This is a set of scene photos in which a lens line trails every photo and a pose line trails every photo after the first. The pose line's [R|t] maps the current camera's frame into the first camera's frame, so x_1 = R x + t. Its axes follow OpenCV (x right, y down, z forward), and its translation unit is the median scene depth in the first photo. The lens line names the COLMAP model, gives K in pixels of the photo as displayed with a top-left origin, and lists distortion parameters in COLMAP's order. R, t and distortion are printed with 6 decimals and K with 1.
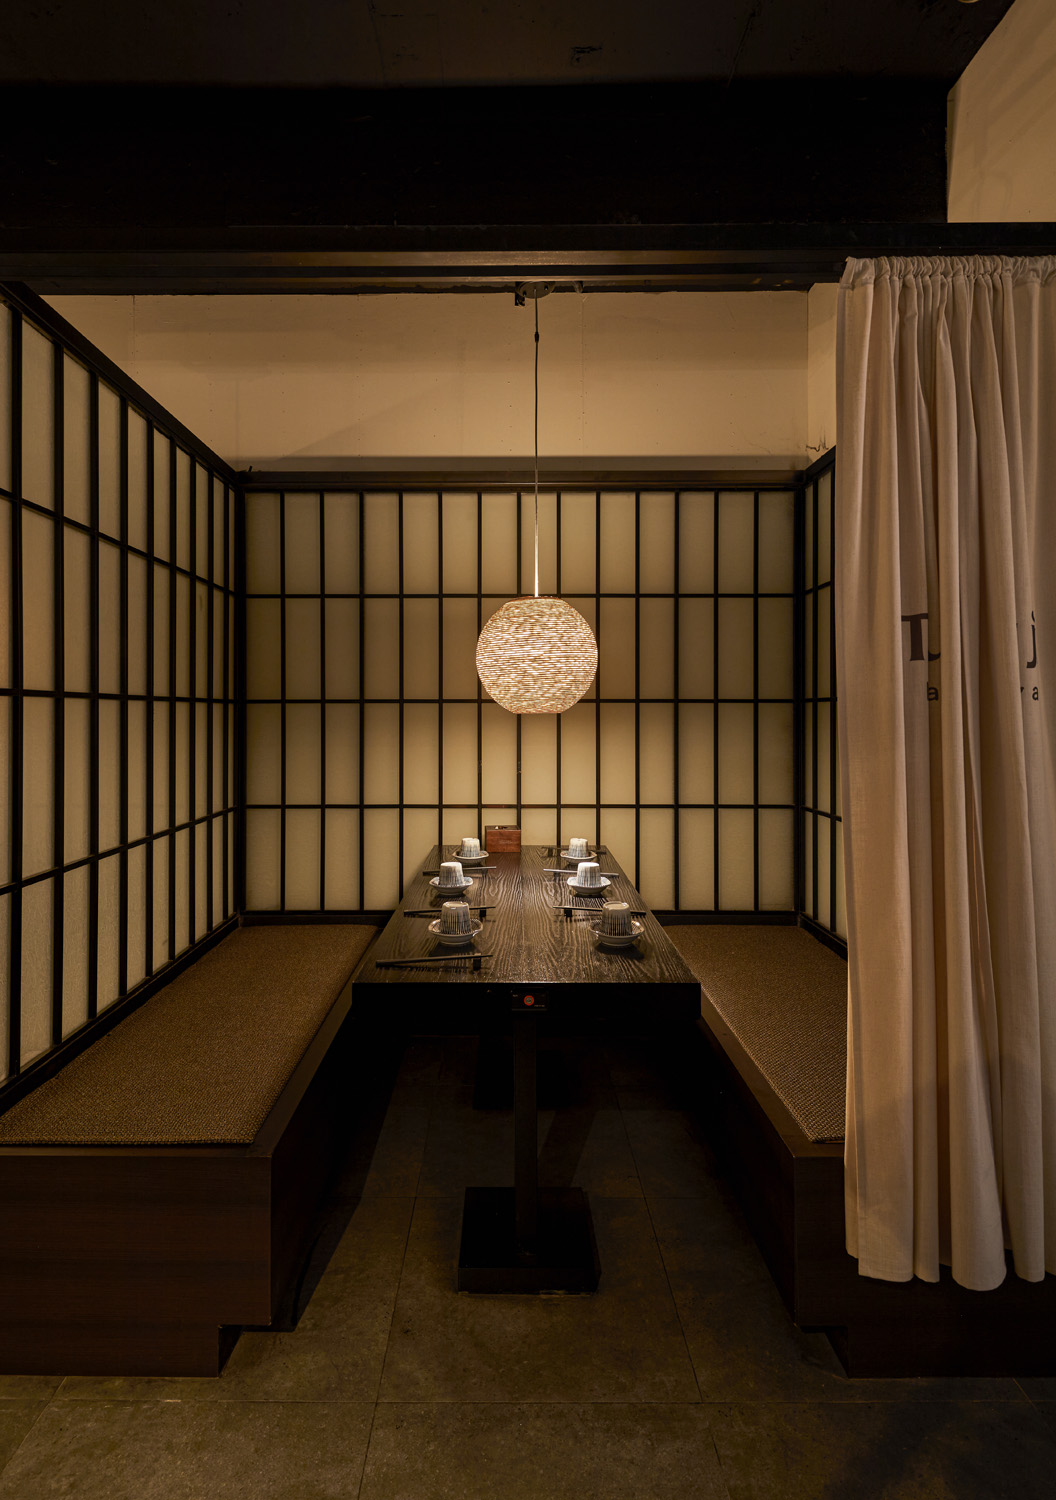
lens RADIAL K [[859.3, 0, 527.9], [0, 859.3, 749.8], [0, 0, 1]] dist [0.032614, 0.000270]
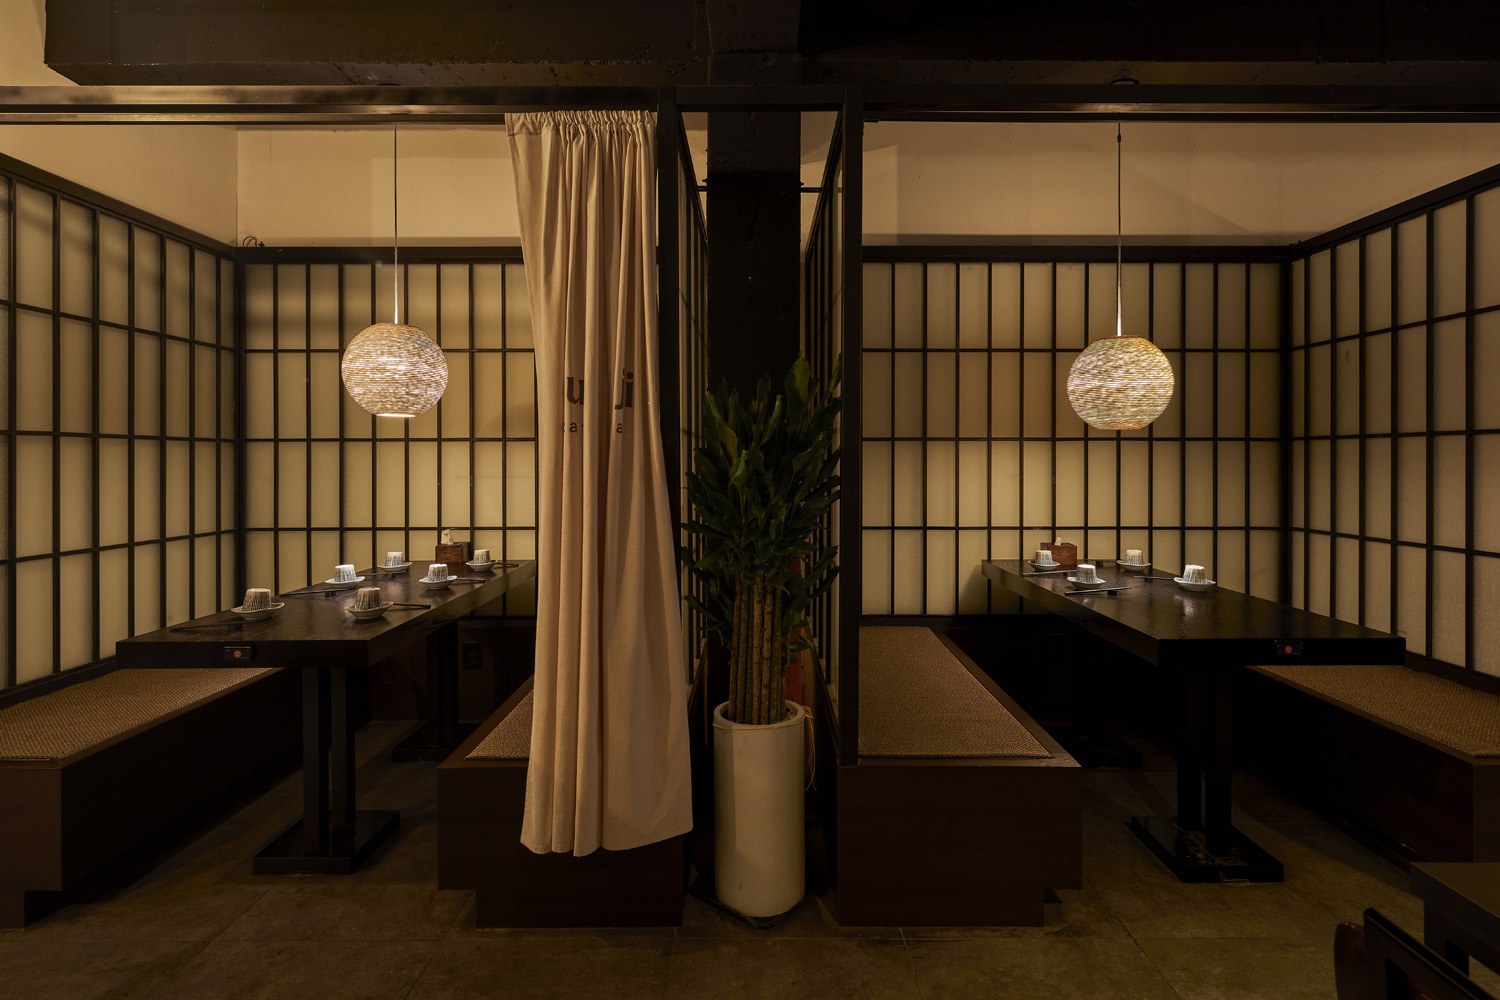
lens RADIAL K [[726.2, 0, 749.9], [0, 726.2, 497.9], [0, 0, 1]] dist [0.007713, -0.006325]
pose [[0.999928, 0.000876, 0.011950, -0.443596], [-0.001160, 0.999716, 0.023794, 0.000817], [-0.011926, -0.023806, 0.999645, -0.000373]]
